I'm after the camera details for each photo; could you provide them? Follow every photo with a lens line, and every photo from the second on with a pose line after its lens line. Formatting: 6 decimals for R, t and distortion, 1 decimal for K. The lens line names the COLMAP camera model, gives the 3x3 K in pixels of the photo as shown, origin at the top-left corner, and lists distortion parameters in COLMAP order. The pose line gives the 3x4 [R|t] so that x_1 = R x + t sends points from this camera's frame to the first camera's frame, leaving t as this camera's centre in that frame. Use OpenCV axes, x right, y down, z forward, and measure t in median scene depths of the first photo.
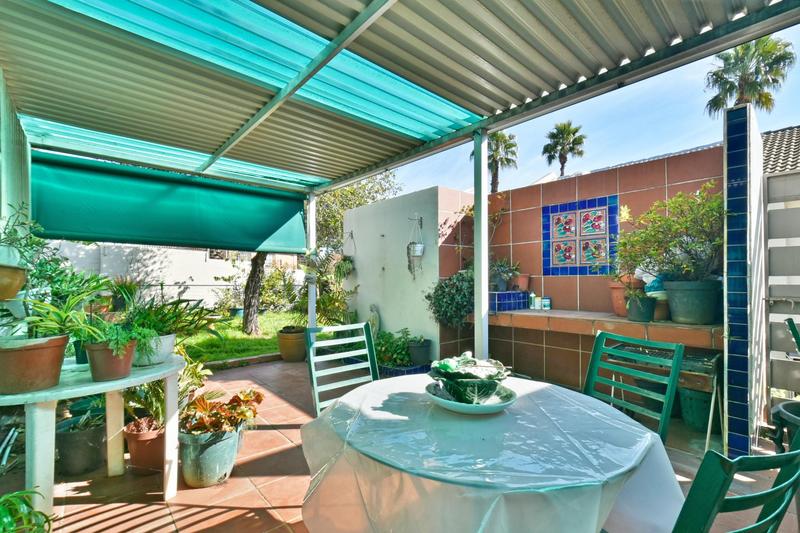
lens RADIAL K [[358.5, 0, 401.9], [0, 358.5, 275.5], [0, 0, 1]] dist [-0.002467, -0.000156]
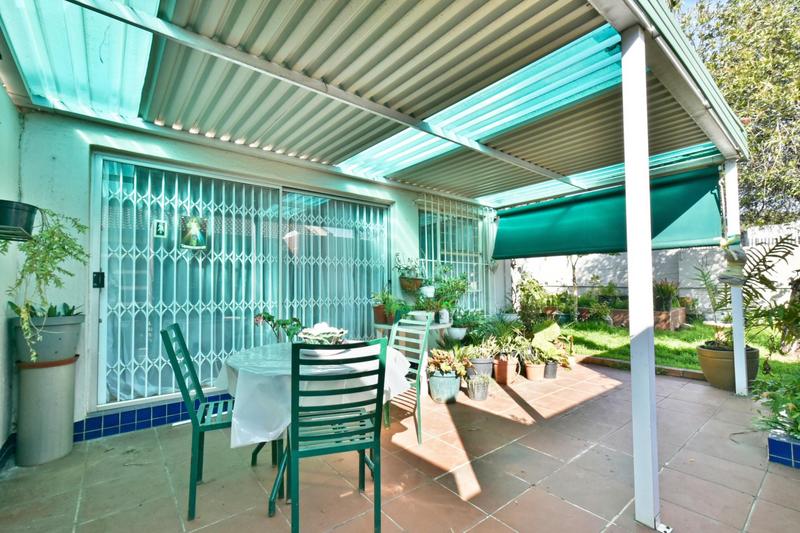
lens RADIAL K [[358.5, 0, 401.9], [0, 358.5, 275.5], [0, 0, 1]] dist [-0.002467, -0.000156]
pose [[-0.037663, -0.029268, -0.998862, 0.491232], [0.020287, 0.999343, -0.030047, 0.011344], [0.999085, -0.021395, -0.037044, 0.368301]]
